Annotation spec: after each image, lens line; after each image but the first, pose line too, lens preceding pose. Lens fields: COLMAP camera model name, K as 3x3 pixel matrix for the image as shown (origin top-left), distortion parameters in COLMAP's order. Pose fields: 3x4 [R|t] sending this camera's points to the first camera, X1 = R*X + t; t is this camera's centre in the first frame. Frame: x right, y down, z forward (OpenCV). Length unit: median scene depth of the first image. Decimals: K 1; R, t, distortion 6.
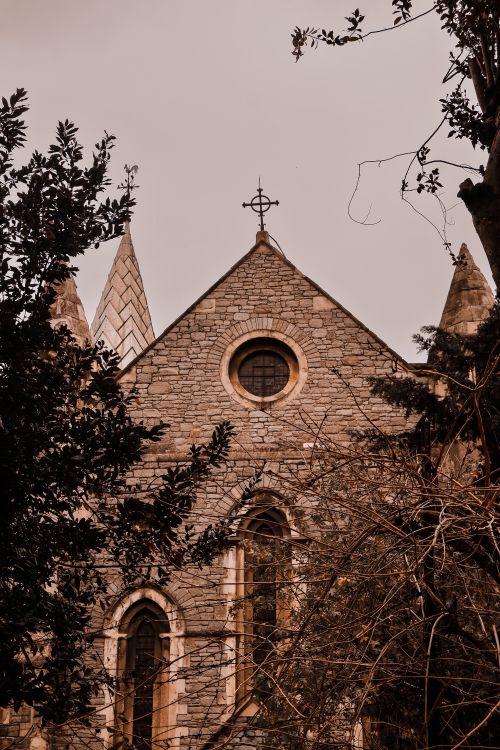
lens RADIAL K [[1298.0, 0, 250.0], [0, 1298.0, 375.0], [0, 0, 1]] dist [0.026614, -0.051659]
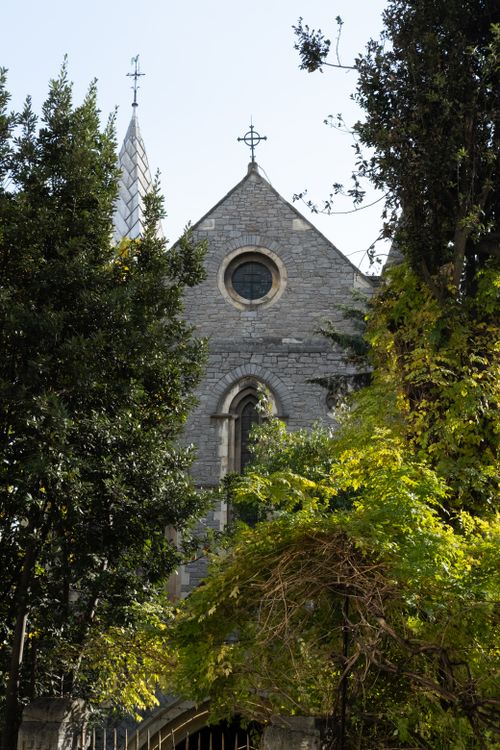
lens RADIAL K [[1200.9, 0, 252.1], [0, 1200.9, 360.3], [0, 0, 1]] dist [-0.303914, 2.636019]
pose [[0.999650, 0.018025, 0.019378, -0.010581], [-0.020775, 0.988069, 0.152605, -0.102860], [-0.016396, -0.152954, 0.988097, -0.164735]]
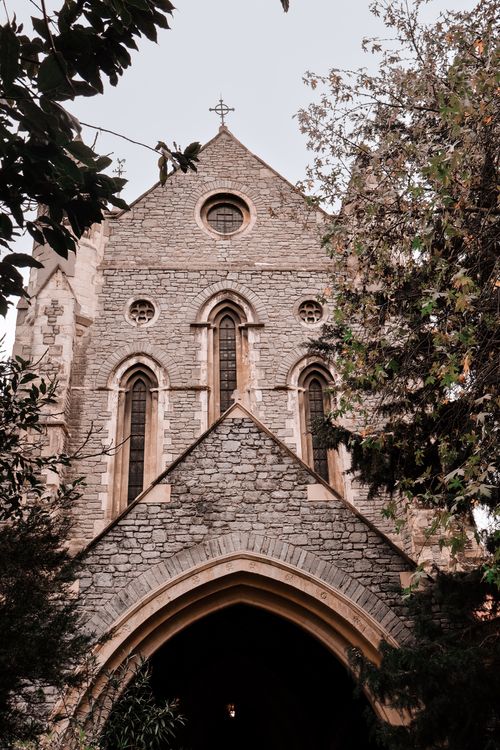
lens RADIAL K [[661.9, 0, 250.0], [0, 661.9, 375.0], [0, 0, 1]] dist [0.007418, -0.000602]
pose [[0.993069, 0.019382, 0.115920, -0.042488], [-0.022275, 0.999471, 0.023714, 0.151447], [-0.115399, -0.026131, 0.992975, 0.282485]]
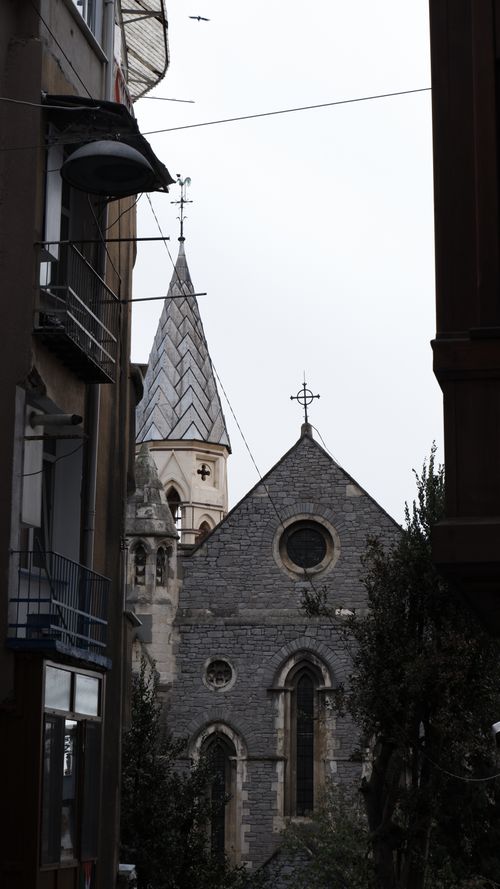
lens RADIAL K [[1888.8, 0, 250.0], [0, 1888.8, 444.5], [0, 0, 1]] dist [-0.048438, -0.370223]
pose [[0.999160, 0.001350, -0.040961, 0.031239], [0.008085, 0.973320, 0.229307, -0.529950], [0.040178, -0.229446, 0.972492, -0.792474]]
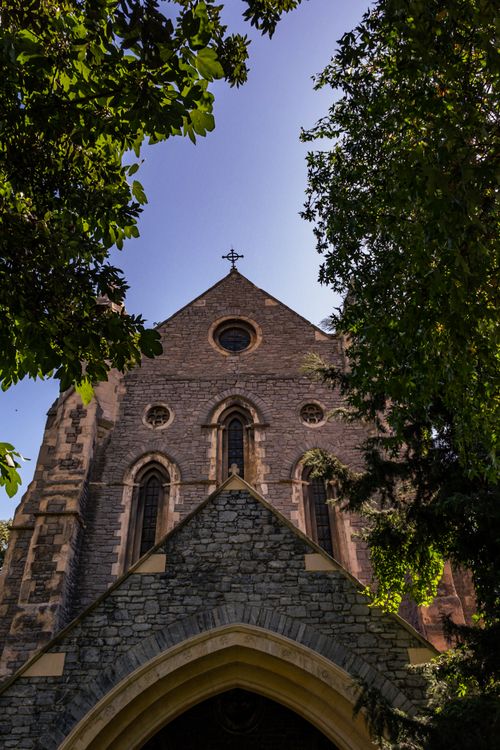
lens RADIAL K [[559.9, 0, 242.9], [0, 559.9, 391.4], [0, 0, 1]] dist [0.009179, 0.007472]
pose [[0.998492, 0.019391, 0.051351, -0.013751], [-0.008496, 0.978843, -0.204436, 0.204328], [-0.054228, 0.203691, 0.977532, 0.336927]]
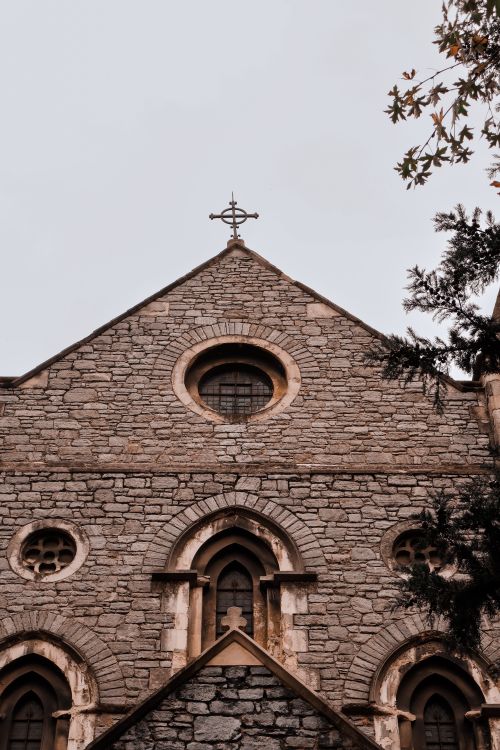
lens RADIAL K [[1298.0, 0, 250.0], [0, 1298.0, 375.0], [0, 0, 1]] dist [0.026614, -0.051659]
pose [[0.997877, 0.044970, 0.047110, -0.014543], [-0.023479, 0.923103, -0.383835, 0.255198], [-0.060749, 0.381914, 0.922199, 0.367841]]
